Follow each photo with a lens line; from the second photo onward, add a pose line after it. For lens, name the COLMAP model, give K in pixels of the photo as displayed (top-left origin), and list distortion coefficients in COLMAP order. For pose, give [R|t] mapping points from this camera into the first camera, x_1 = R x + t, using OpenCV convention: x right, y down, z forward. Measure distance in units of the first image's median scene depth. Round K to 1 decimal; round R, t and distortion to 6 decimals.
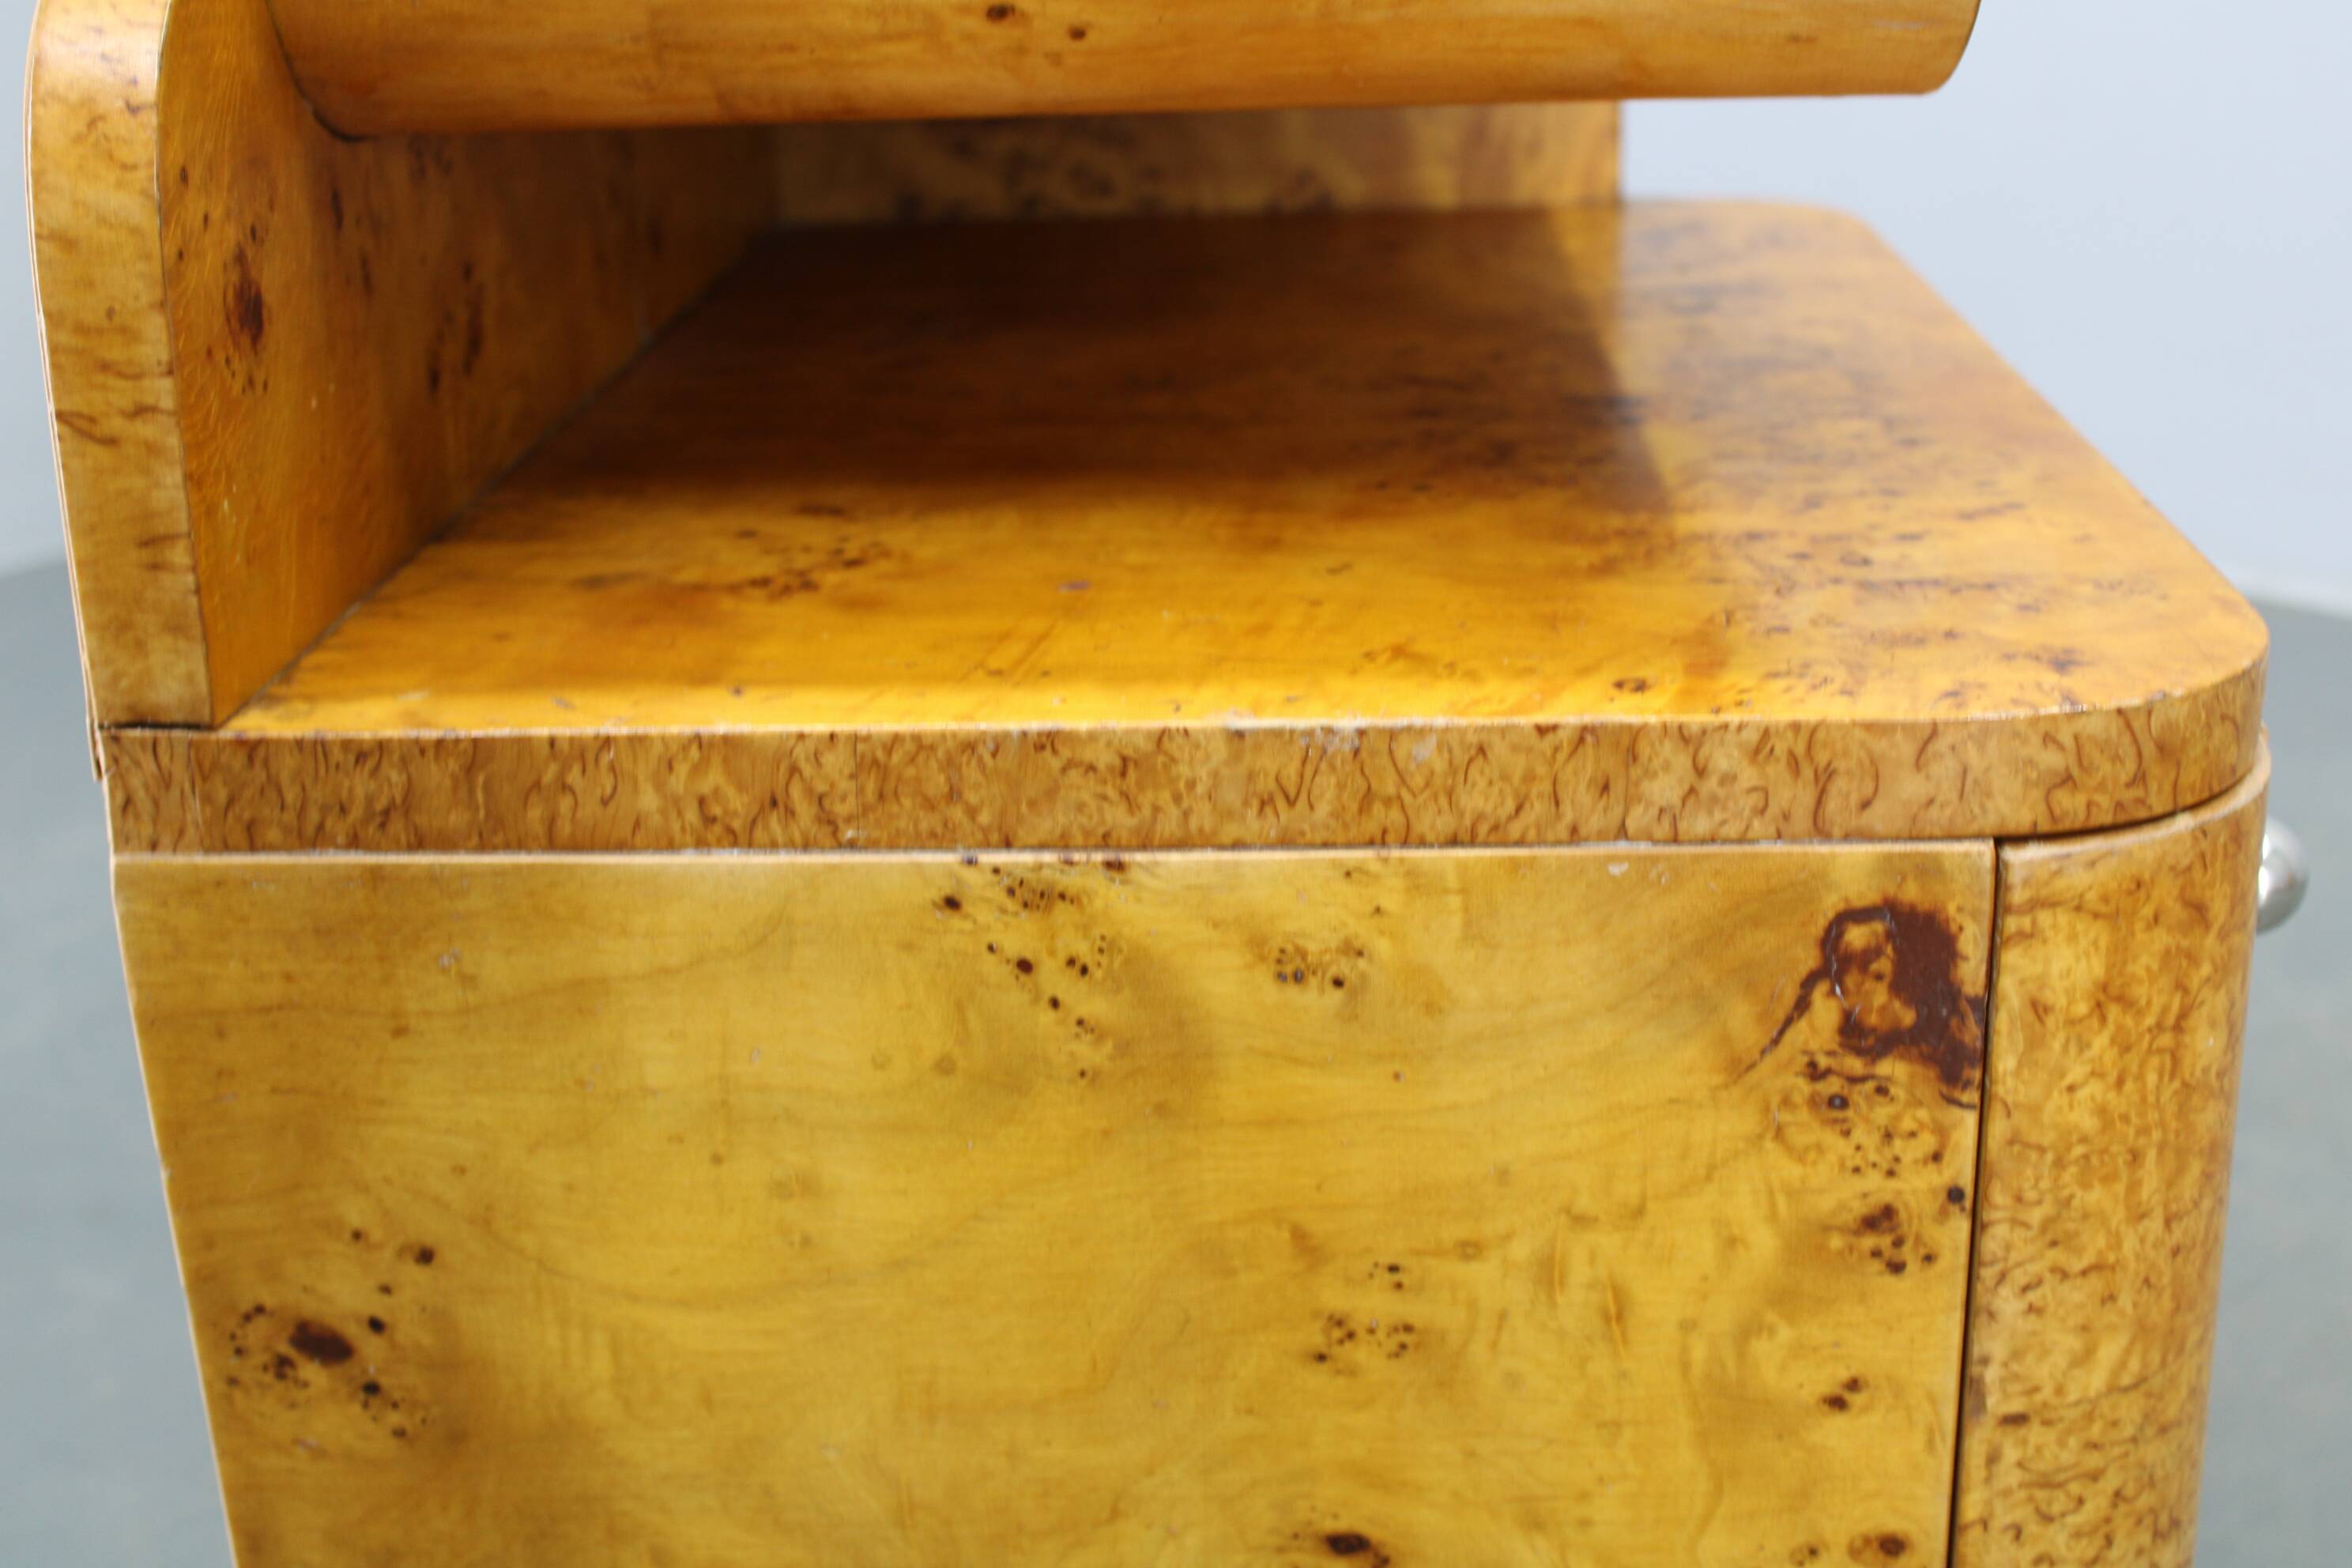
lens RADIAL K [[2948.8, 0, 1176.0], [0, 2948.8, 784.0], [0, 0, 1]] dist [-0.083566, 0.078625]
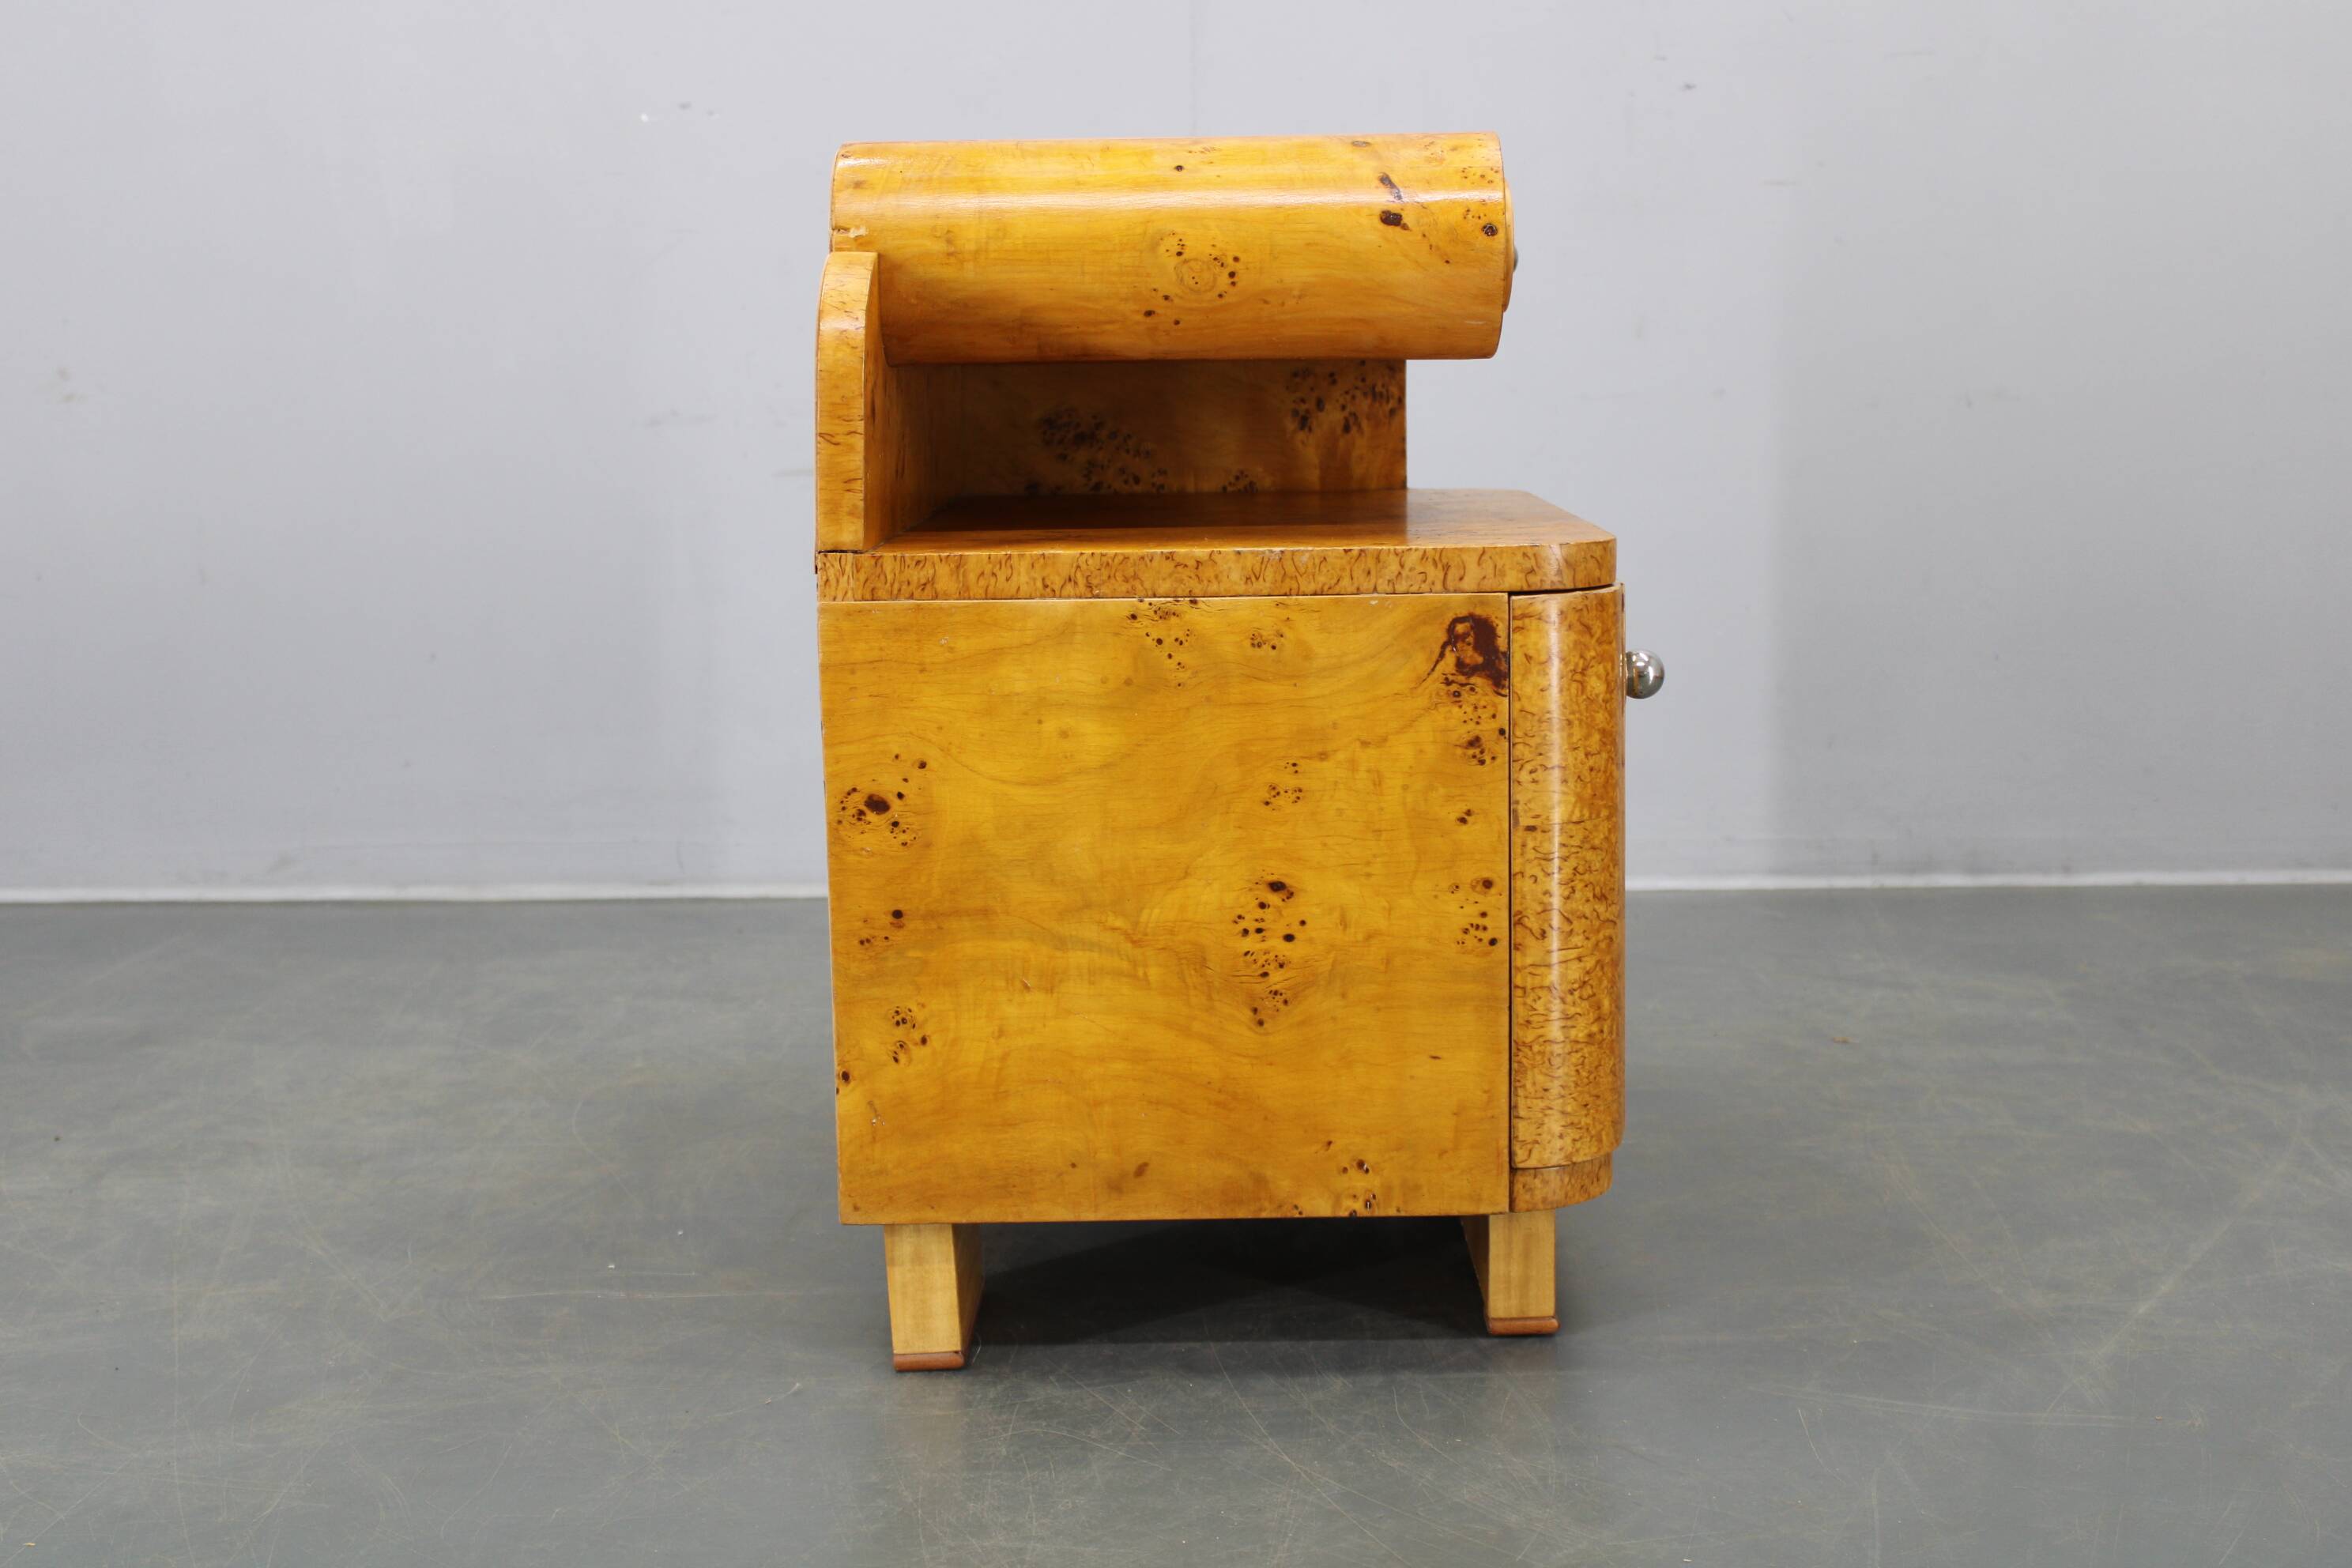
lens RADIAL K [[2948.8, 0, 1176.0], [0, 2948.8, 784.0], [0, 0, 1]] dist [-0.083566, 0.078625]
pose [[0.999060, 0.011845, 0.041692, -0.147343], [-0.003205, 0.979491, -0.201463, 0.737222], [-0.043223, 0.201140, 0.978608, -1.640159]]
